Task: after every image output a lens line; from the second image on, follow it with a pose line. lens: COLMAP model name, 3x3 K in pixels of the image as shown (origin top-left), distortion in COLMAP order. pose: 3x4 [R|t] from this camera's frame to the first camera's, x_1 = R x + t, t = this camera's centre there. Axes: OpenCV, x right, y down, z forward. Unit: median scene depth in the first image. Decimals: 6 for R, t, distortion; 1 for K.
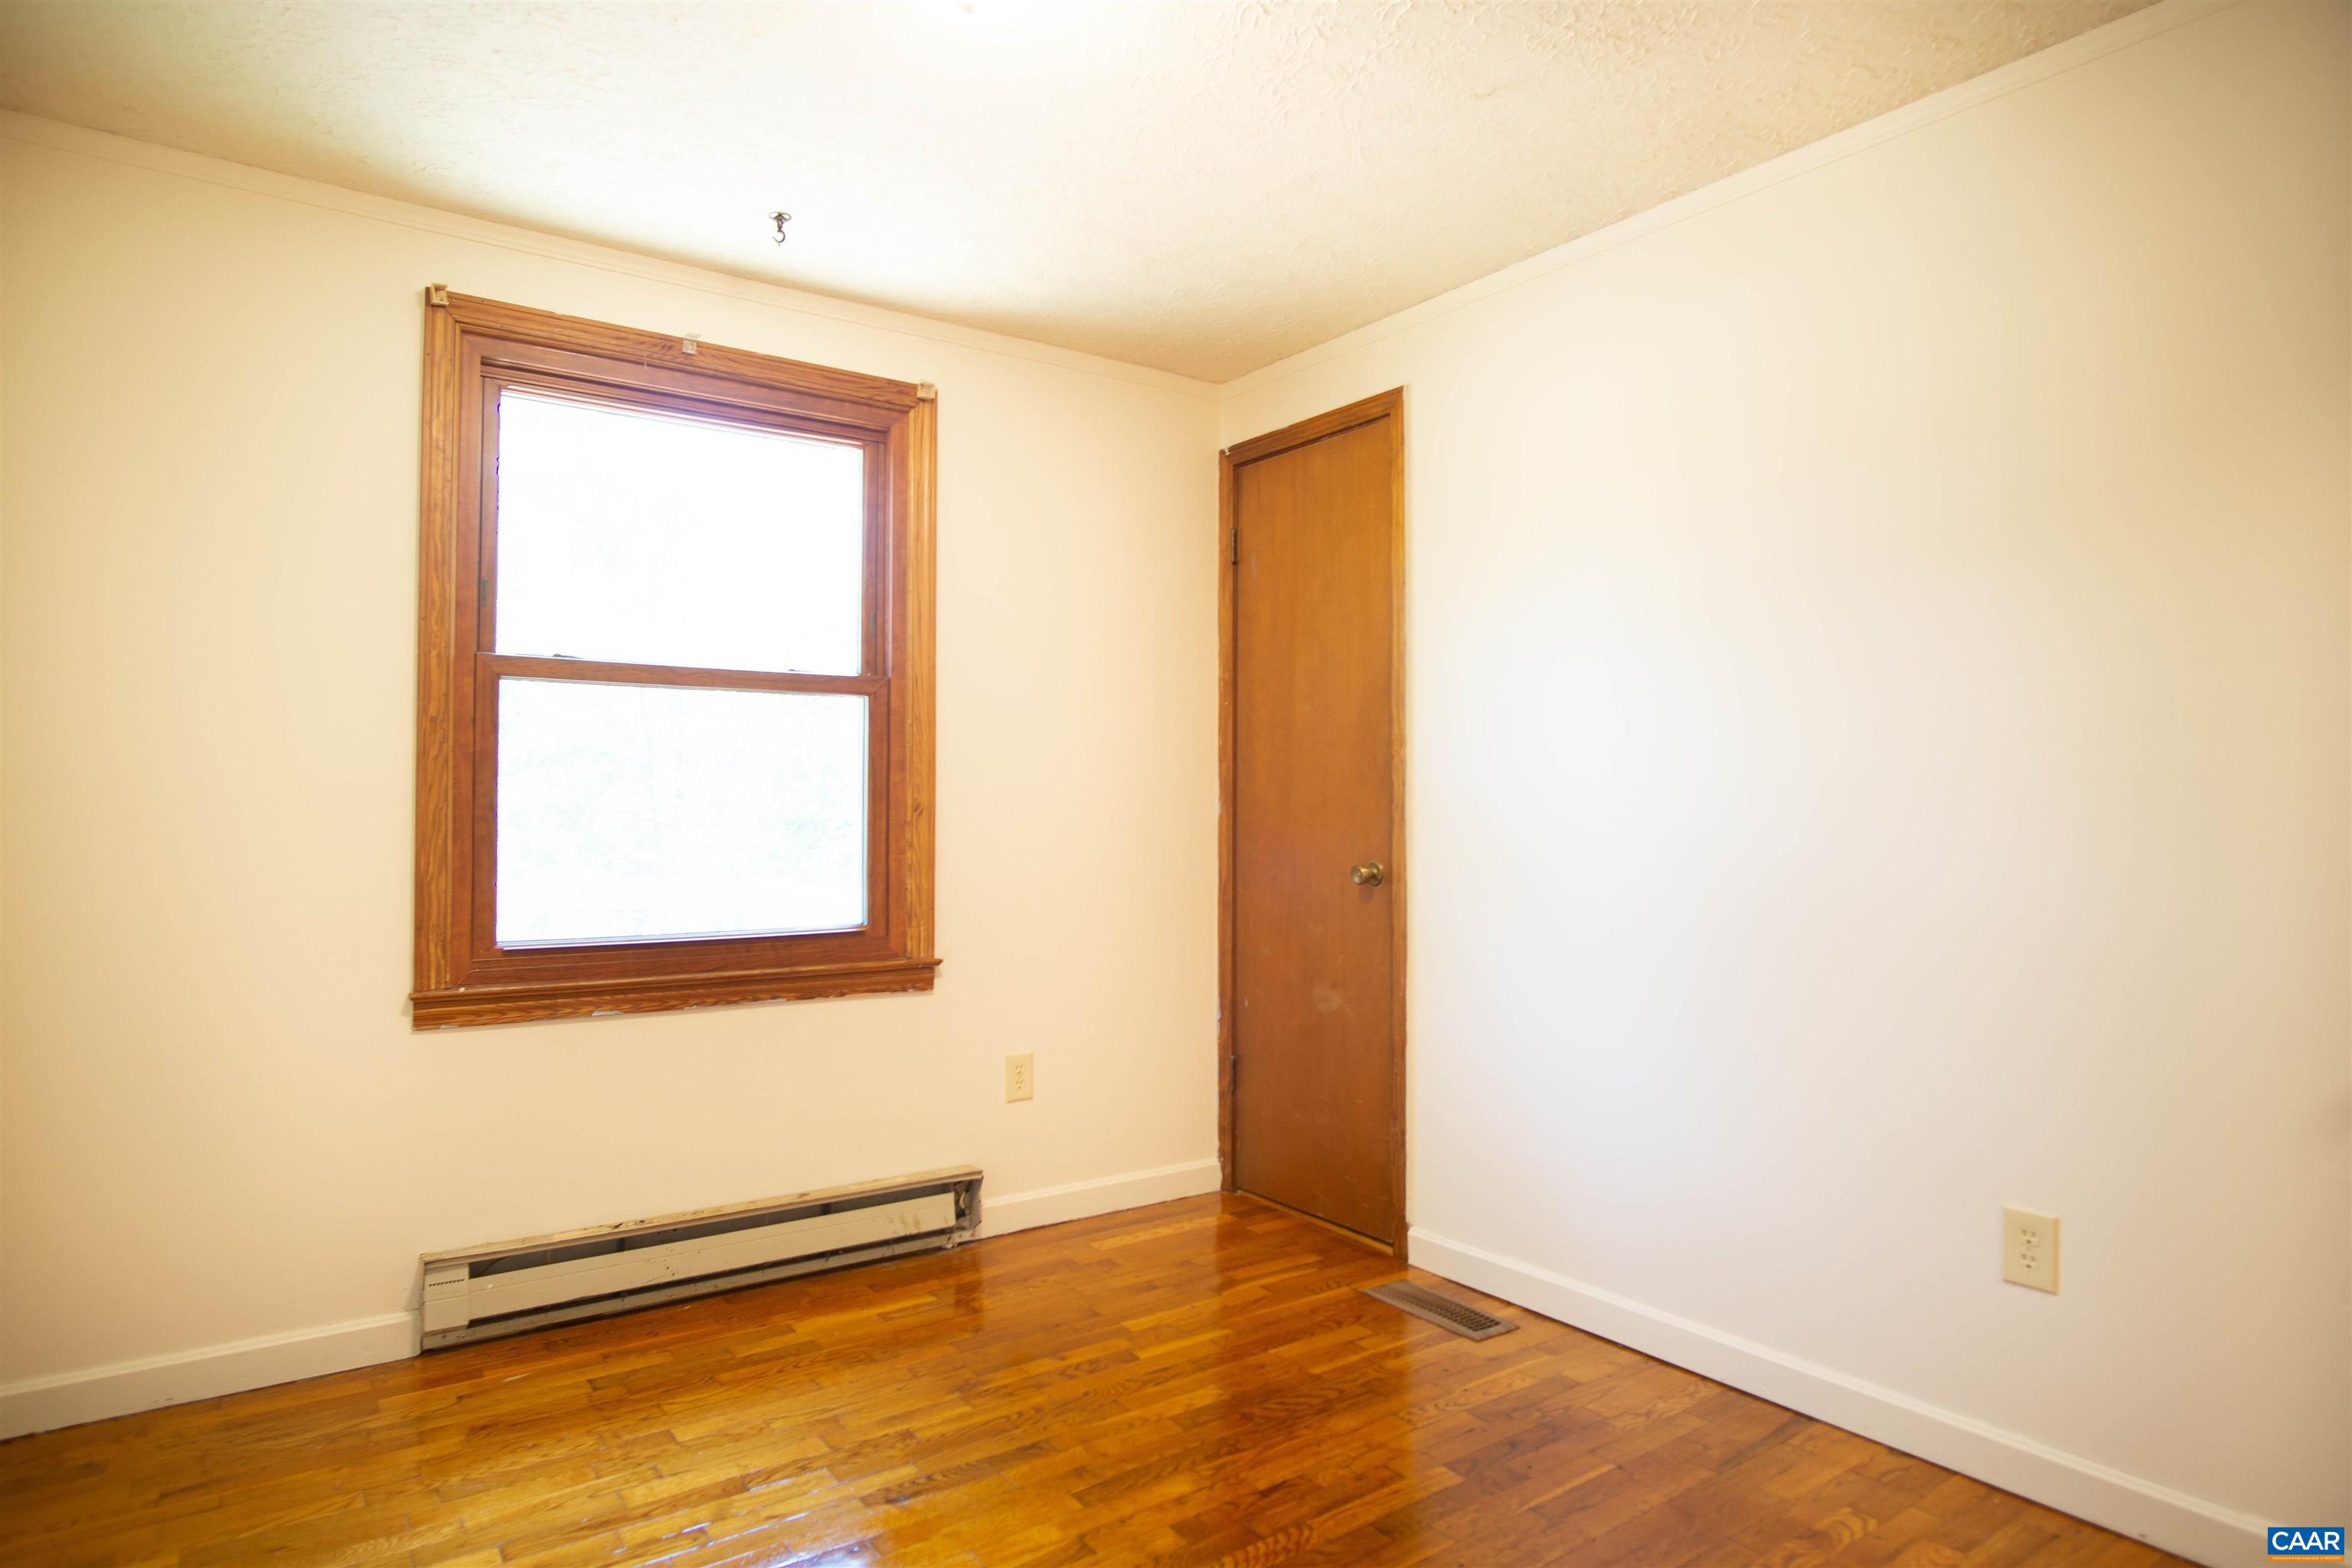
lens RADIAL K [[1267.6, 0, 1171.9], [0, 1267.6, 783.9], [0, 0, 1]] dist [-0.025170, 0.004962]
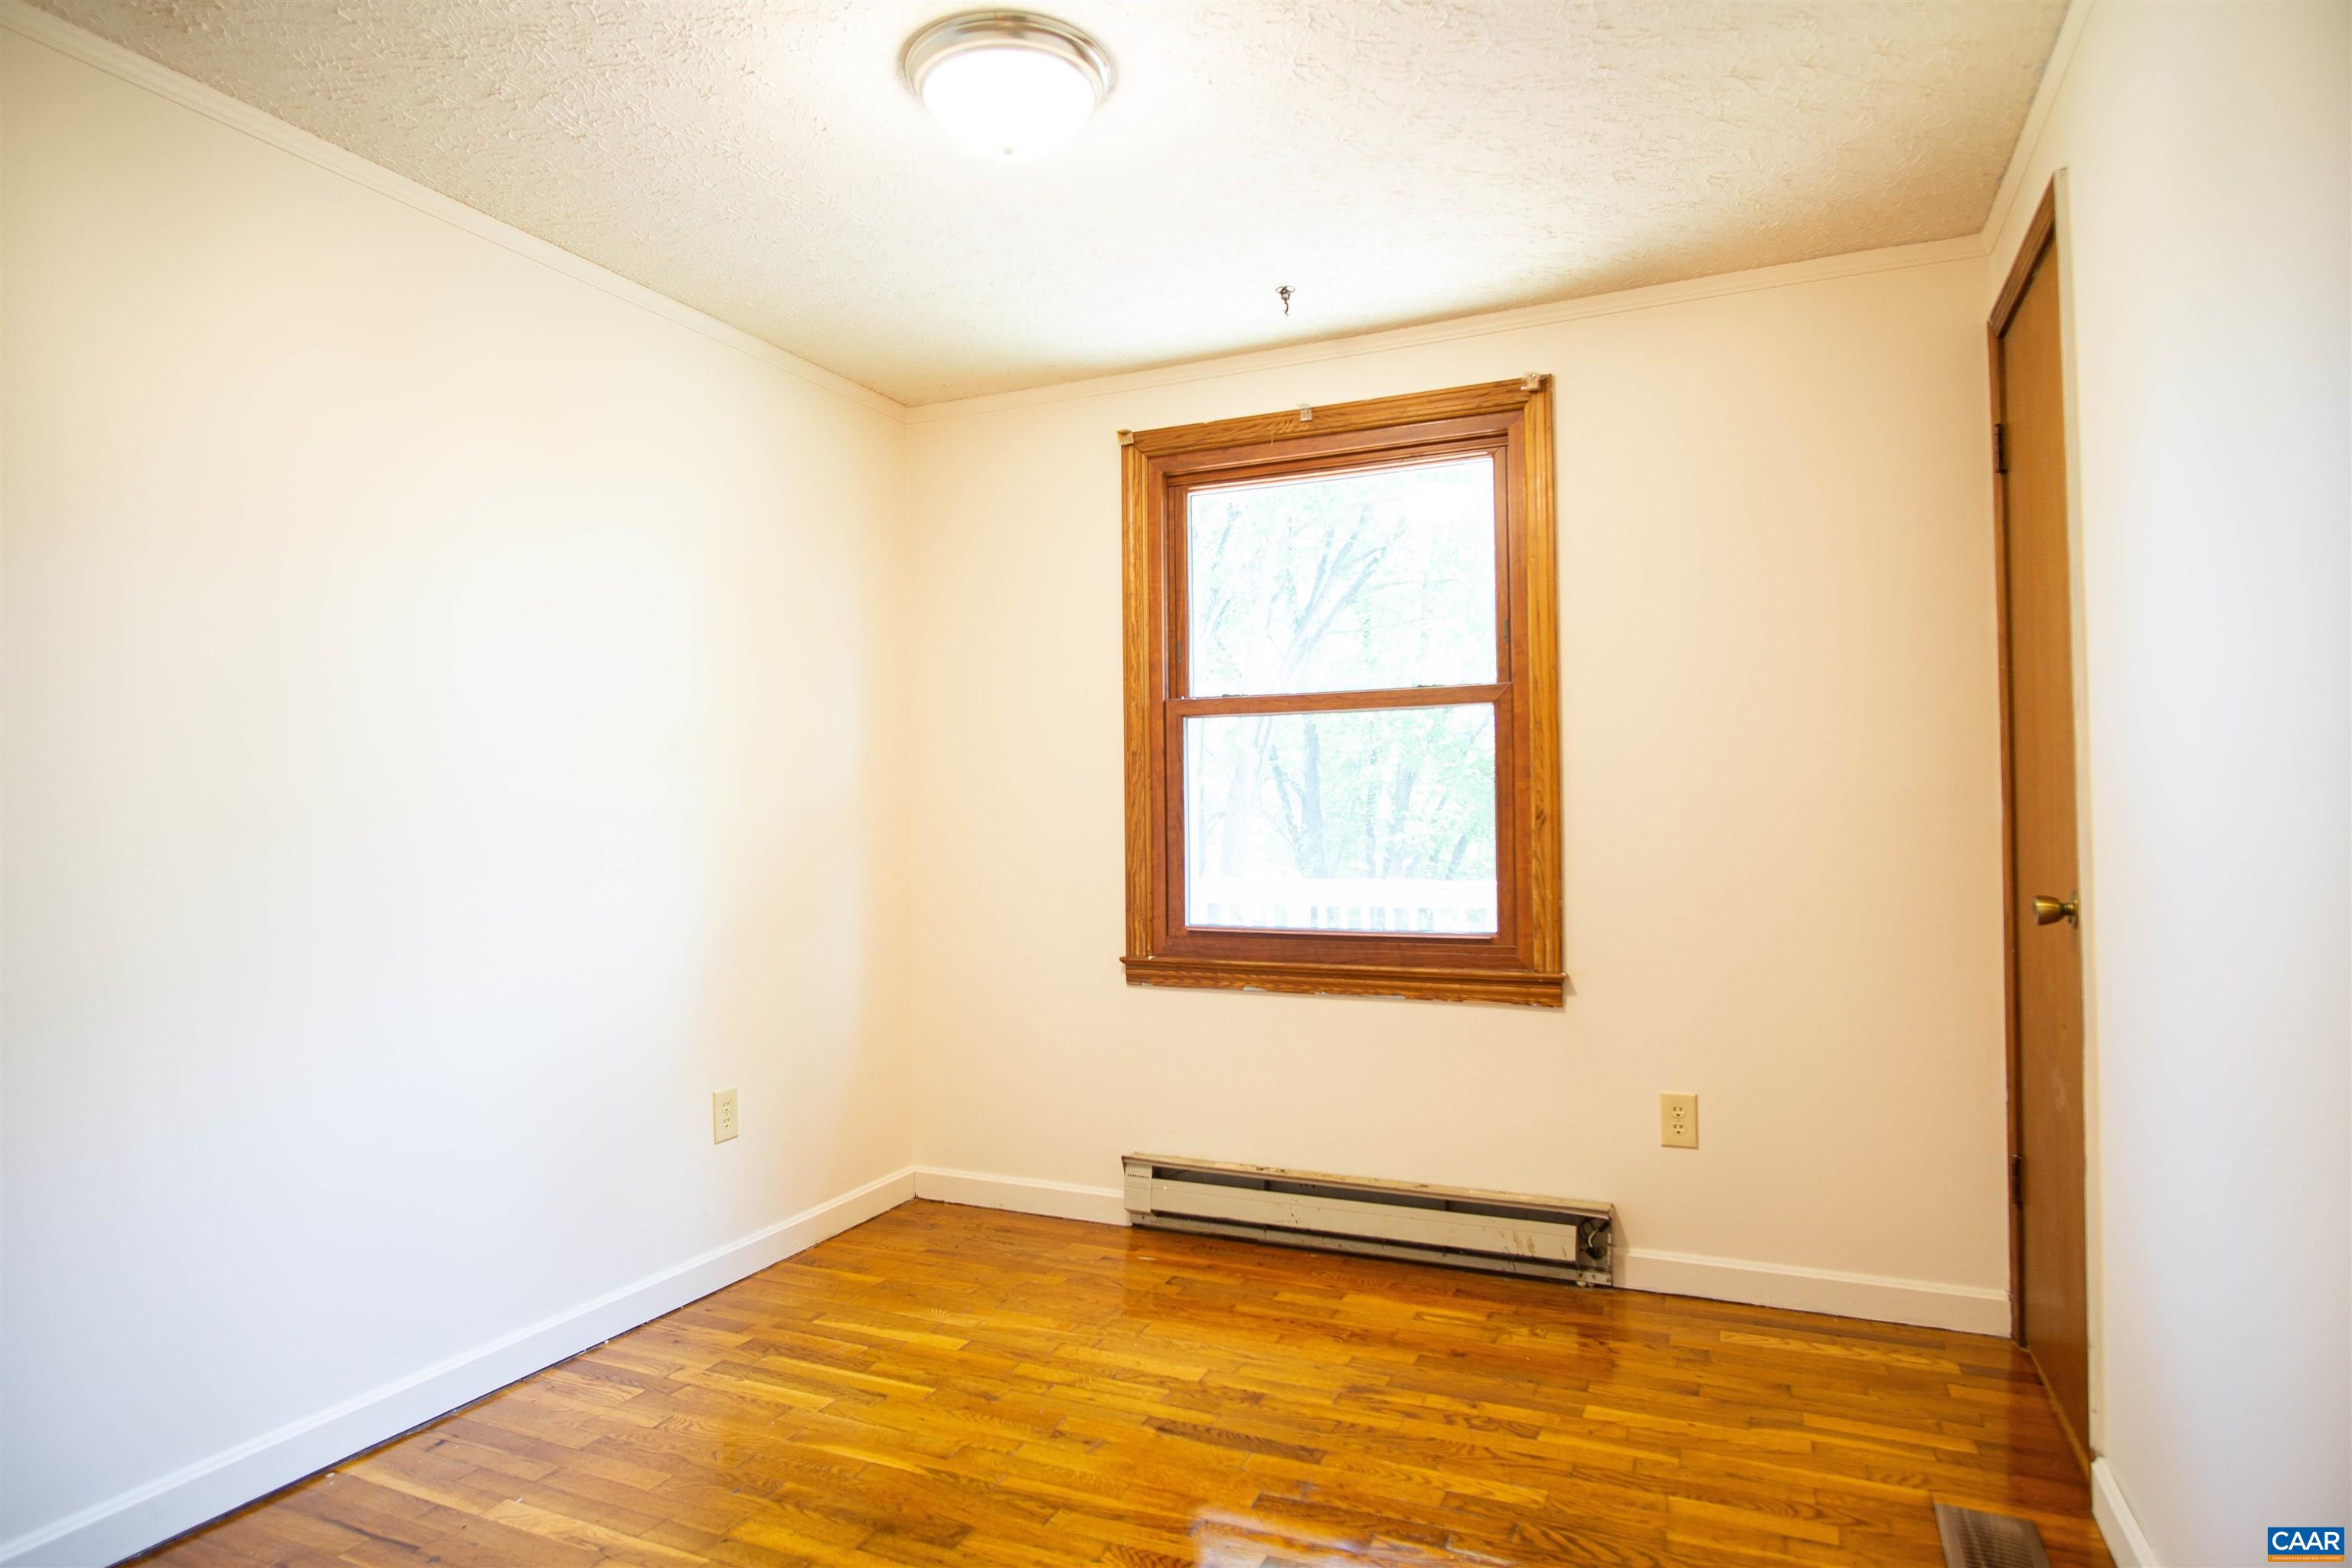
lens RADIAL K [[1267.6, 0, 1173.2], [0, 1267.6, 794.4], [0, 0, 1]] dist [-0.025170, 0.004962]
pose [[0.534878, -0.023579, -0.844600, 0.524987], [0.024201, 0.999628, -0.012581, 0.009284], [0.844583, -0.013711, 0.535249, 0.285327]]
